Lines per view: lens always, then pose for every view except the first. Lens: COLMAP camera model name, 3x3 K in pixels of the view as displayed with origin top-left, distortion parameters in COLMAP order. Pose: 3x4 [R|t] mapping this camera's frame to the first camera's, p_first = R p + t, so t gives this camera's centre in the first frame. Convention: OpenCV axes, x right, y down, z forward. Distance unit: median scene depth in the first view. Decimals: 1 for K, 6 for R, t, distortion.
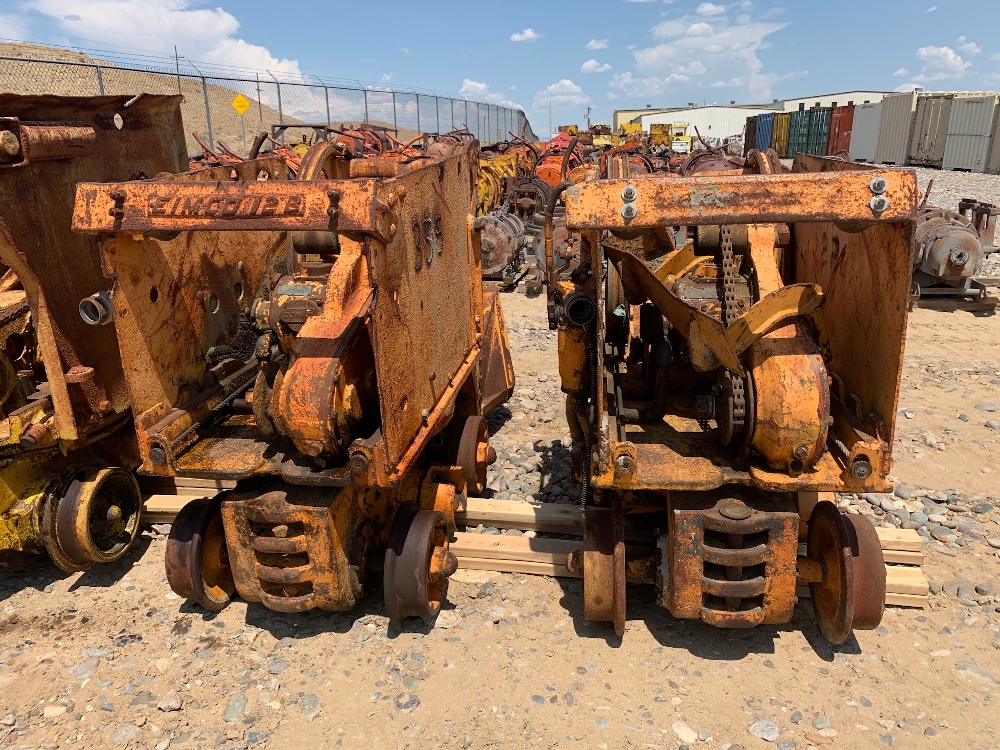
lens RADIAL K [[762.0, 0, 506.5], [0, 762.0, 397.9], [0, 0, 1]] dist [0.010357, -0.009662]
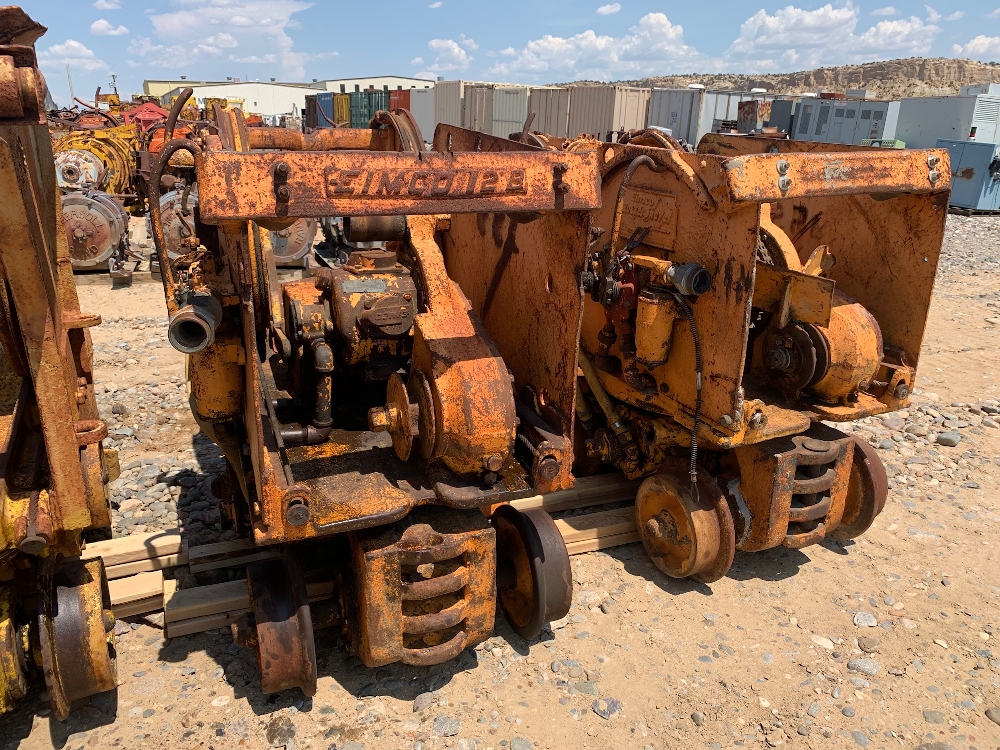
lens RADIAL K [[762.0, 0, 514.7], [0, 762.0, 395.5], [0, 0, 1]] dist [0.010357, -0.009662]
pose [[0.846698, -0.149908, 0.510520, -0.675966], [0.138126, 0.988523, 0.061187, -0.060465], [-0.513833, 0.018709, 0.857686, 0.244659]]
